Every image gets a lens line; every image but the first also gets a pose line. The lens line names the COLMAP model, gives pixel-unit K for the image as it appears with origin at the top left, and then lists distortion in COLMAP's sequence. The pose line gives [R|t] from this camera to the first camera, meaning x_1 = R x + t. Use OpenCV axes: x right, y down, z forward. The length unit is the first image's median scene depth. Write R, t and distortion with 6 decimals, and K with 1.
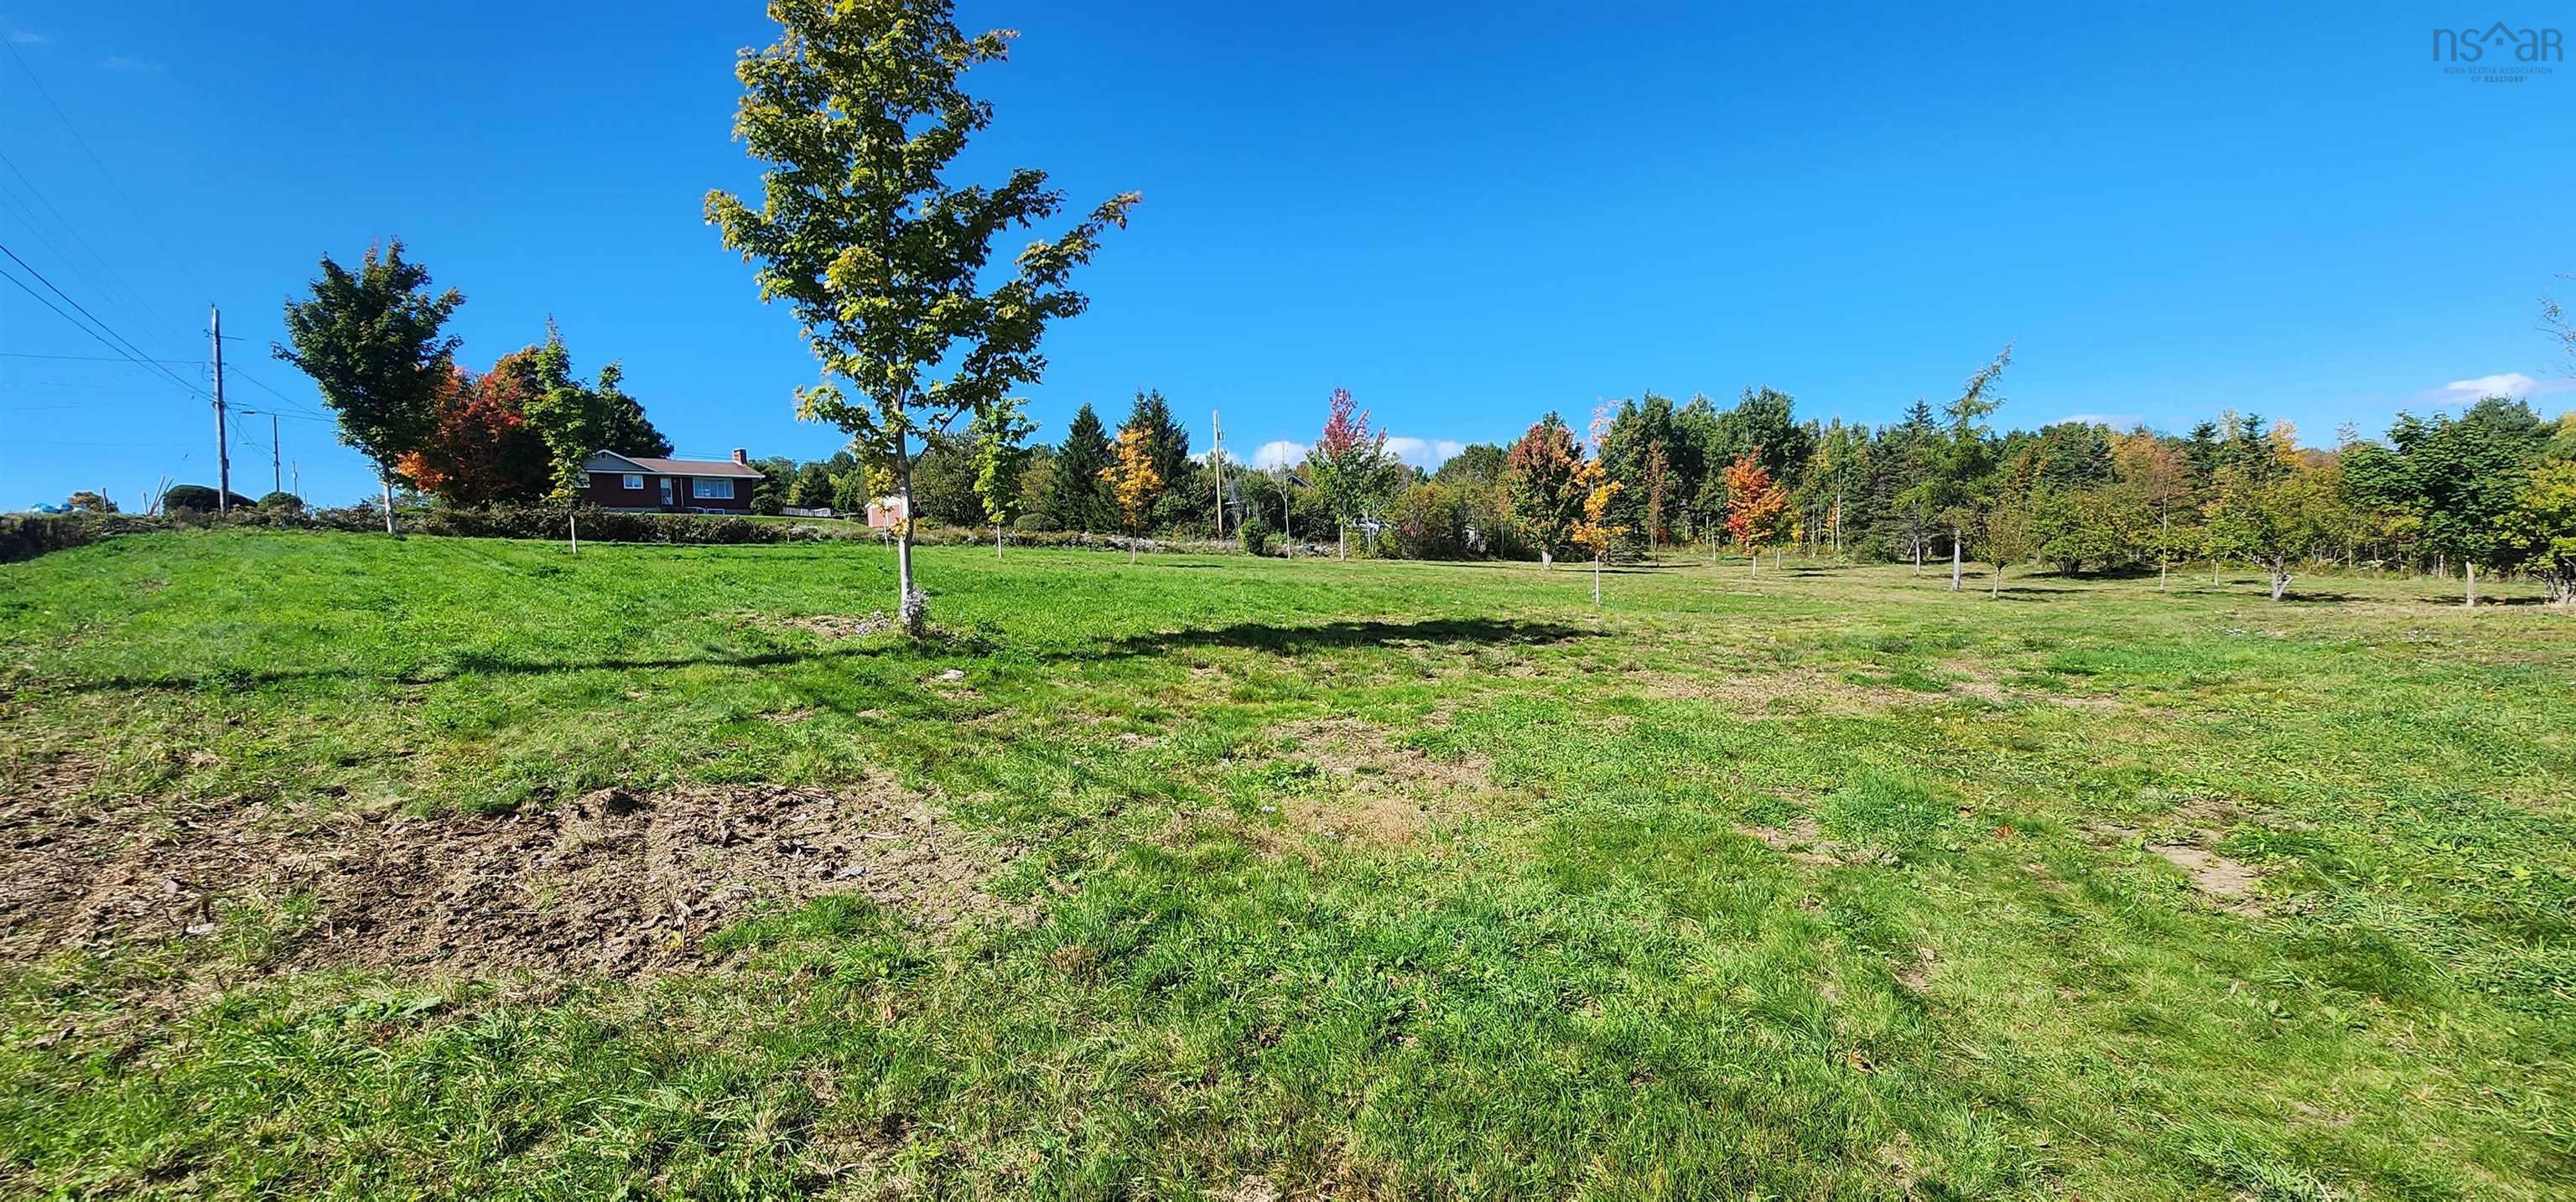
lens RADIAL K [[1059.7, 0, 1282.2], [0, 1059.7, 583.3], [0, 0, 1]] dist [0.004949, 0.000140]
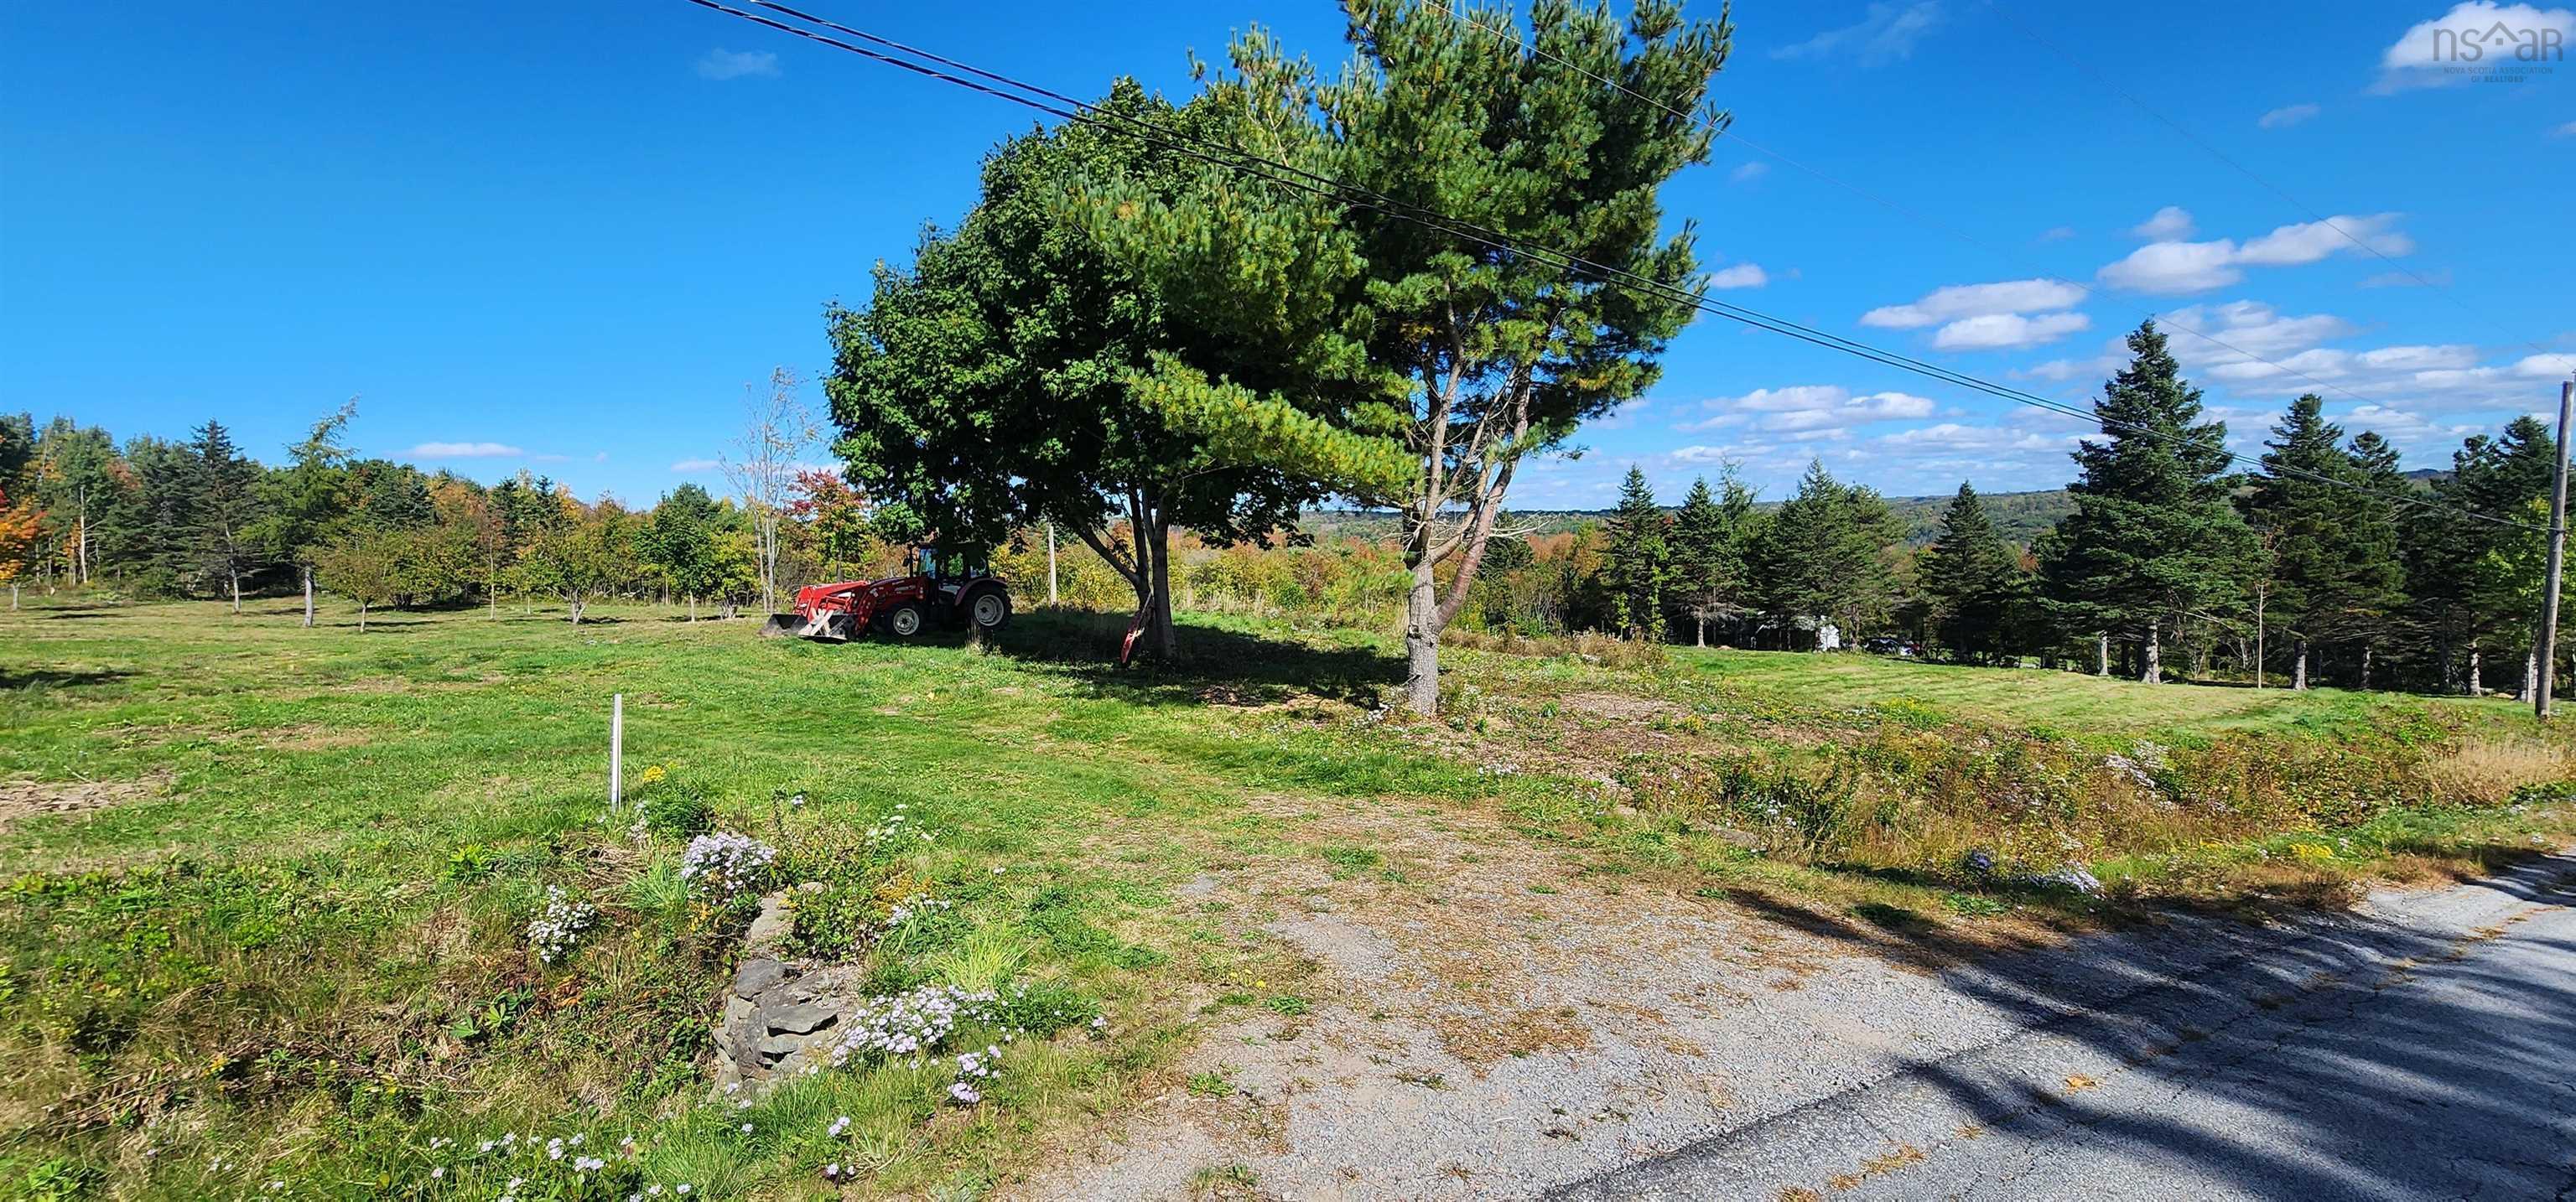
lens RADIAL K [[1059.7, 0, 1275.1], [0, 1059.7, 604.2], [0, 0, 1]] dist [0.004949, 0.000140]
pose [[0.213573, -0.020656, 0.976709, -0.150644], [0.029906, 0.999446, 0.014597, -0.001620], [-0.976469, 0.026092, 0.214072, -0.119140]]
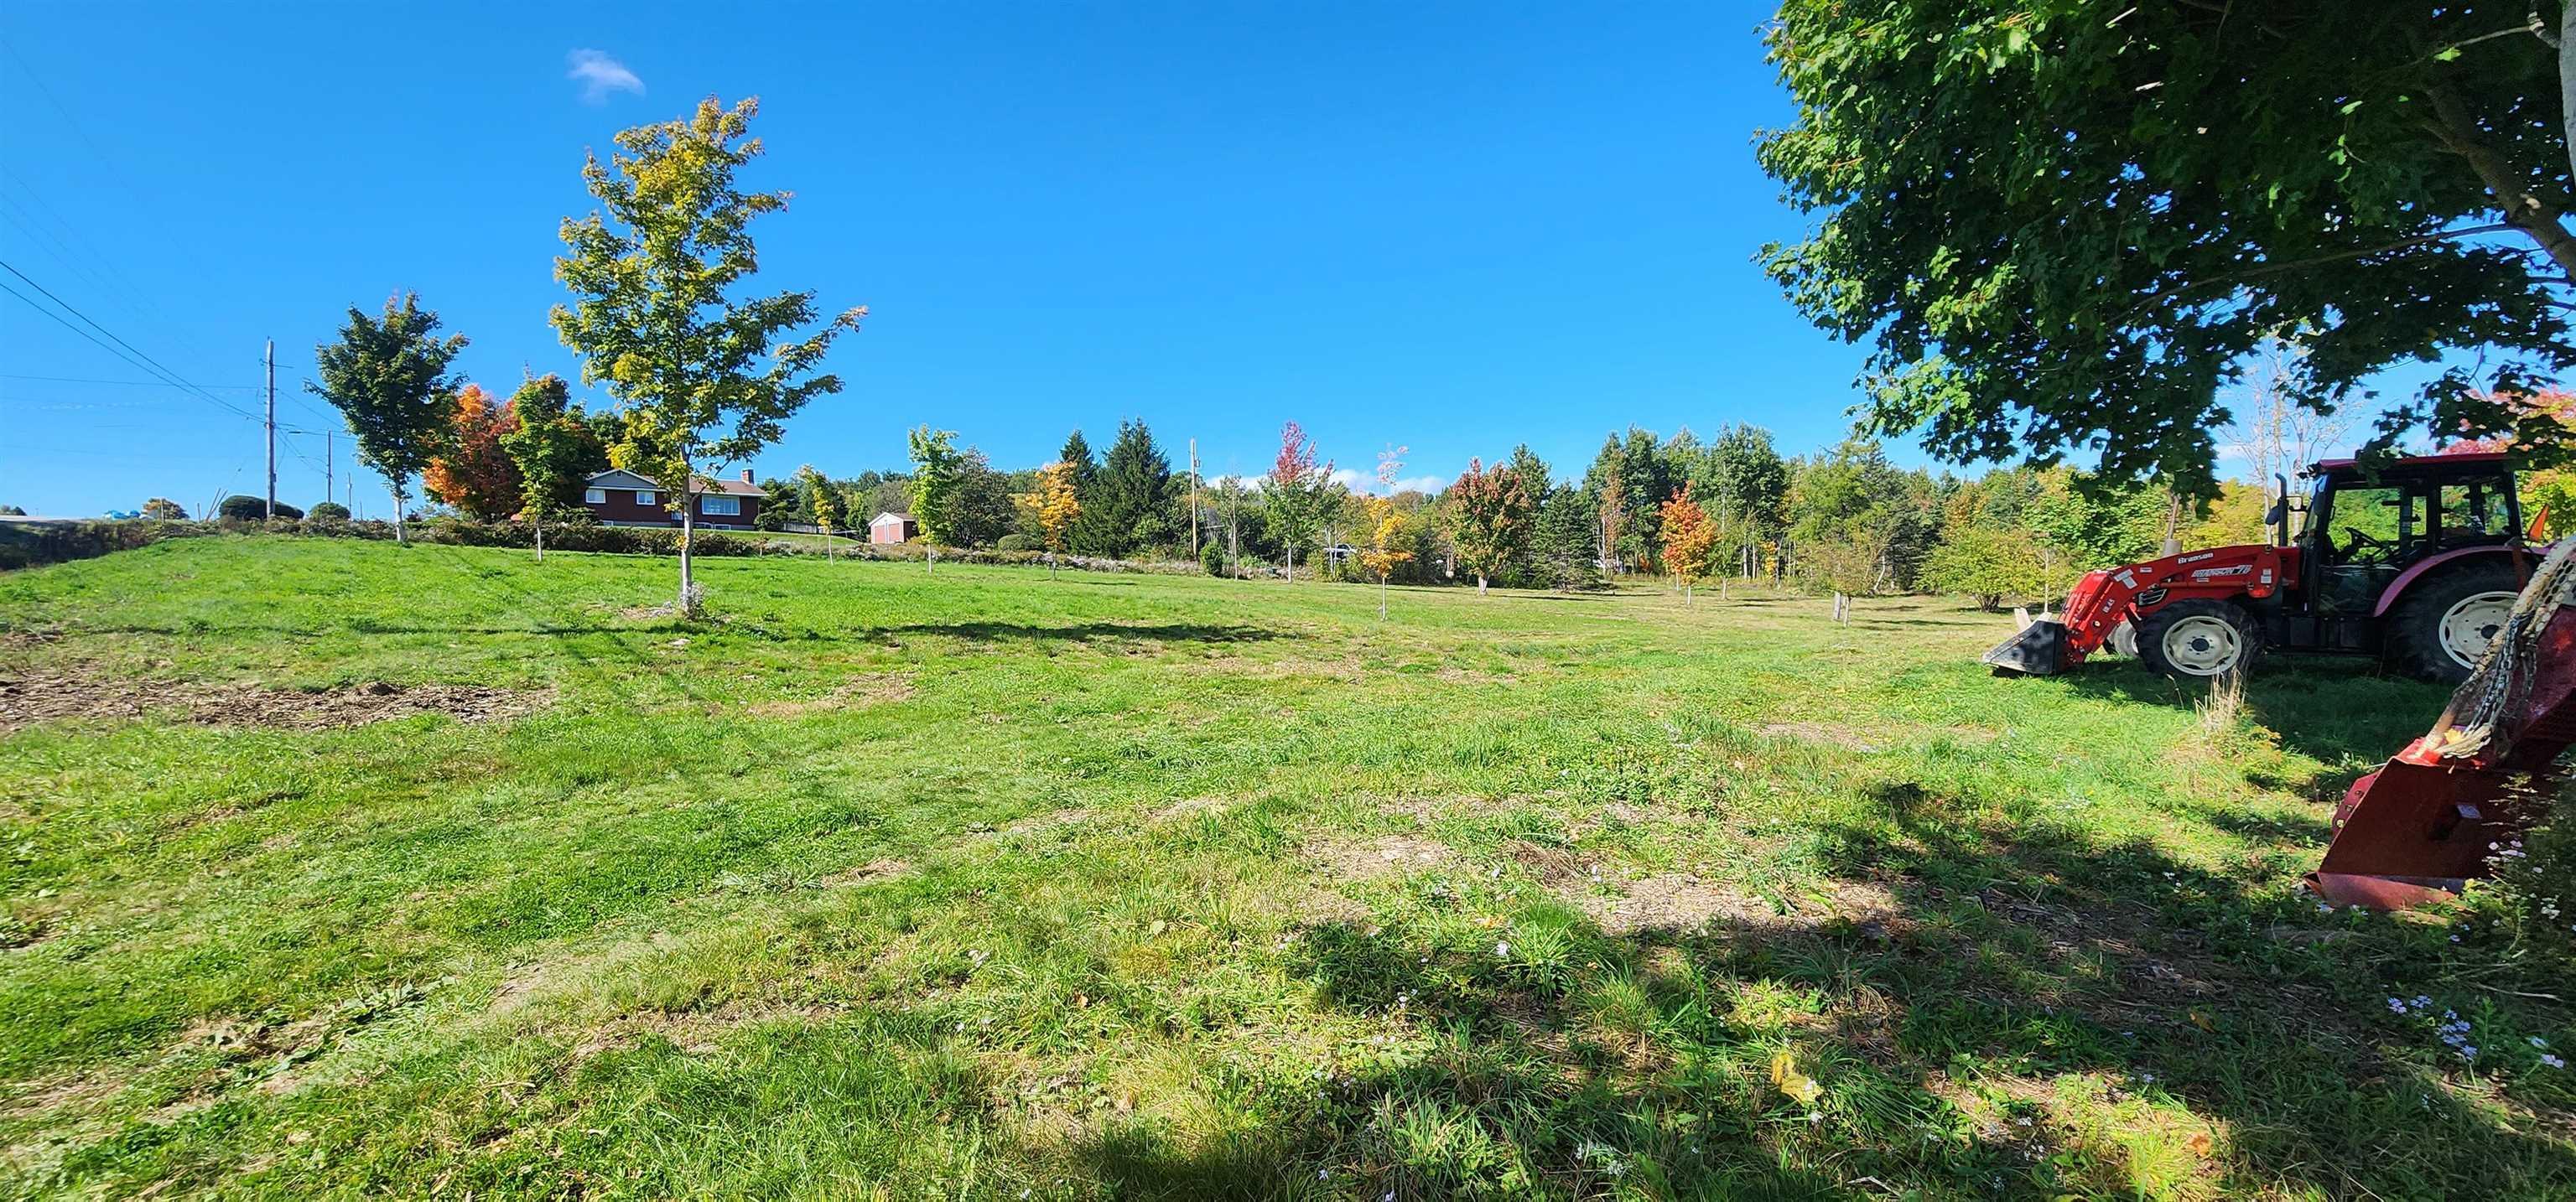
lens RADIAL K [[1059.7, 0, 1286.5], [0, 1059.7, 580.3], [0, 0, 1]] dist [0.004949, 0.000140]
pose [[0.999409, 0.018372, -0.029060, 0.093885], [-0.019100, 0.999505, -0.025004, 0.003363], [0.028586, 0.025544, 0.999265, -0.075440]]
